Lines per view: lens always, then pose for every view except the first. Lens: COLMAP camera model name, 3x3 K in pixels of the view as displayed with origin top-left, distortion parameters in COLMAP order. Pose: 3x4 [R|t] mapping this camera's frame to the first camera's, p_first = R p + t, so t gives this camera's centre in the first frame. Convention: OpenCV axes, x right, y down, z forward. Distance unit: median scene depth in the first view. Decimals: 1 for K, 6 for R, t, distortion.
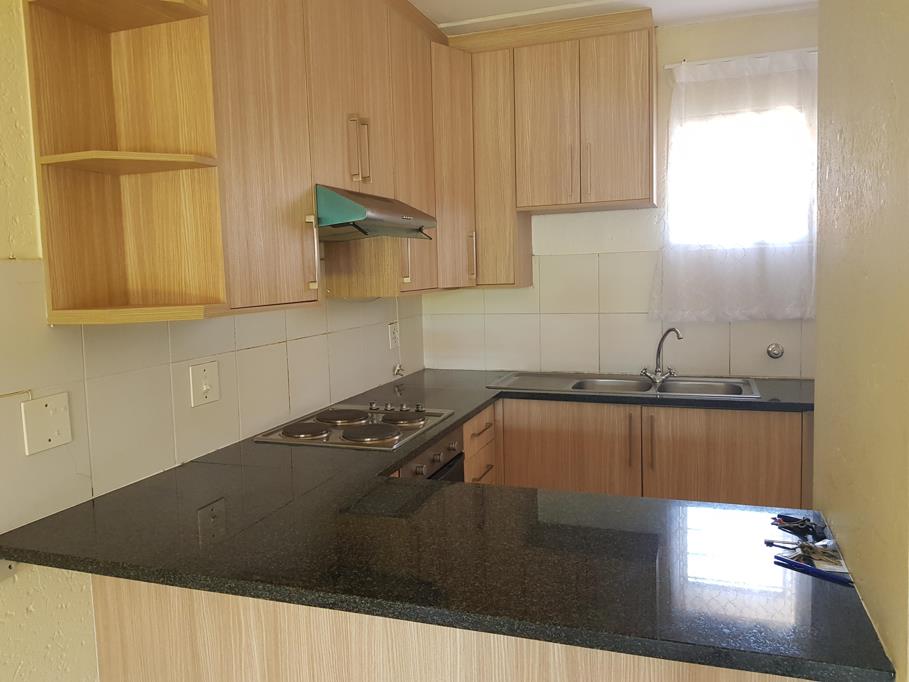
lens RADIAL K [[709.6, 0, 447.6], [0, 709.6, 323.1], [0, 0, 1]] dist [0.069791, -0.143503]
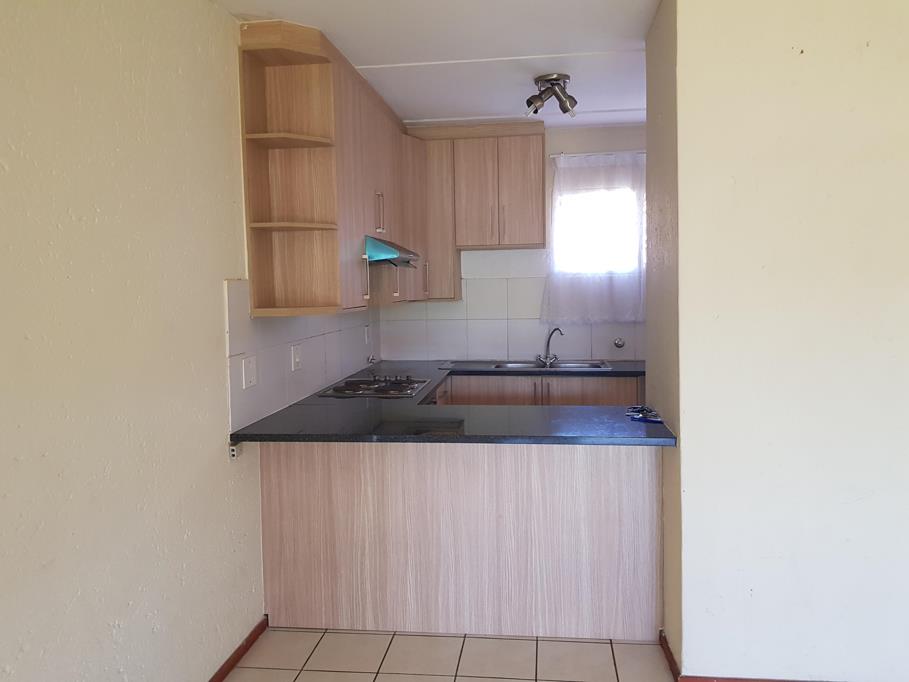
lens RADIAL K [[709.6, 0, 447.6], [0, 709.6, 323.1], [0, 0, 1]] dist [0.069791, -0.143503]
pose [[0.977593, -0.001116, 0.210502, -0.238480], [0.006733, 0.999640, -0.025973, 0.035541], [-0.210397, 0.026808, 0.977248, -0.443476]]
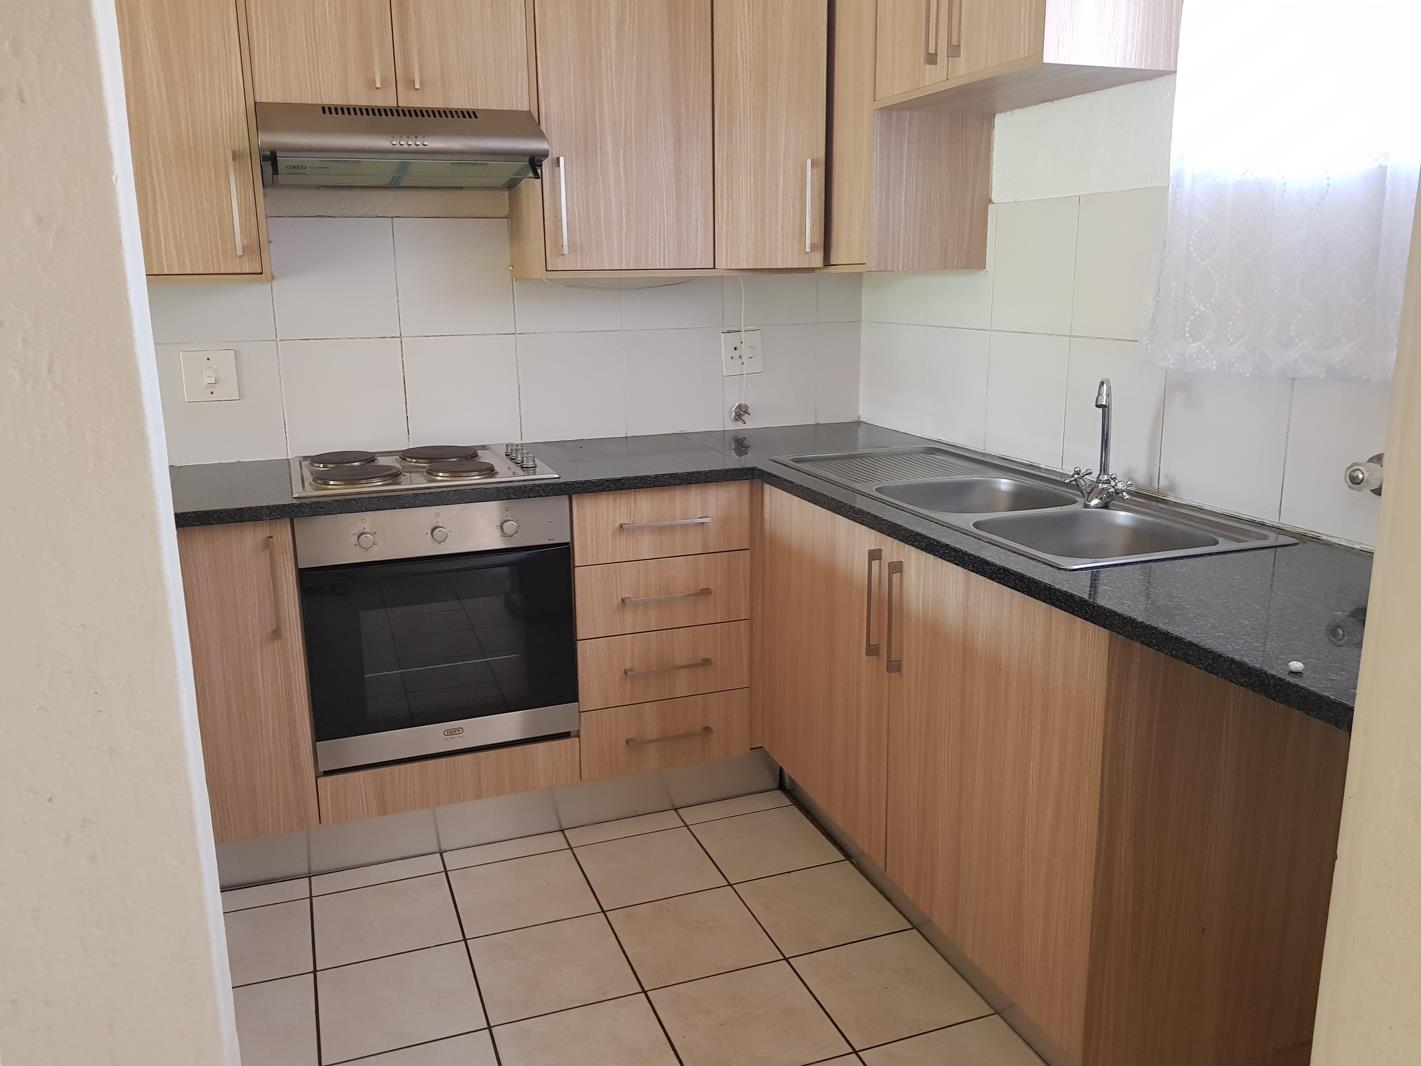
lens RADIAL K [[1139.5, 0, 710.5], [0, 1139.5, 533.0], [0, 0, 1]] dist [0.072096, -0.154563]
pose [[0.643696, 0.193159, -0.740504, 0.688718], [-0.065589, 0.977987, 0.198091, -0.023023], [0.762466, -0.078941, 0.642195, 0.403692]]
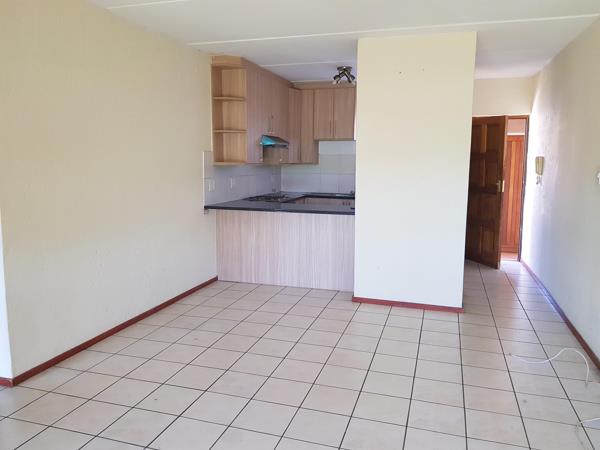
lens RADIAL K [[468.4, 0, 295.4], [0, 468.4, 213.2], [0, 0, 1]] dist [0.069791, -0.143503]
pose [[0.998783, 0.031571, 0.037884, -0.056781], [-0.032859, 0.998885, 0.033893, 0.106998], [-0.036772, -0.035097, 0.998707, -1.174655]]
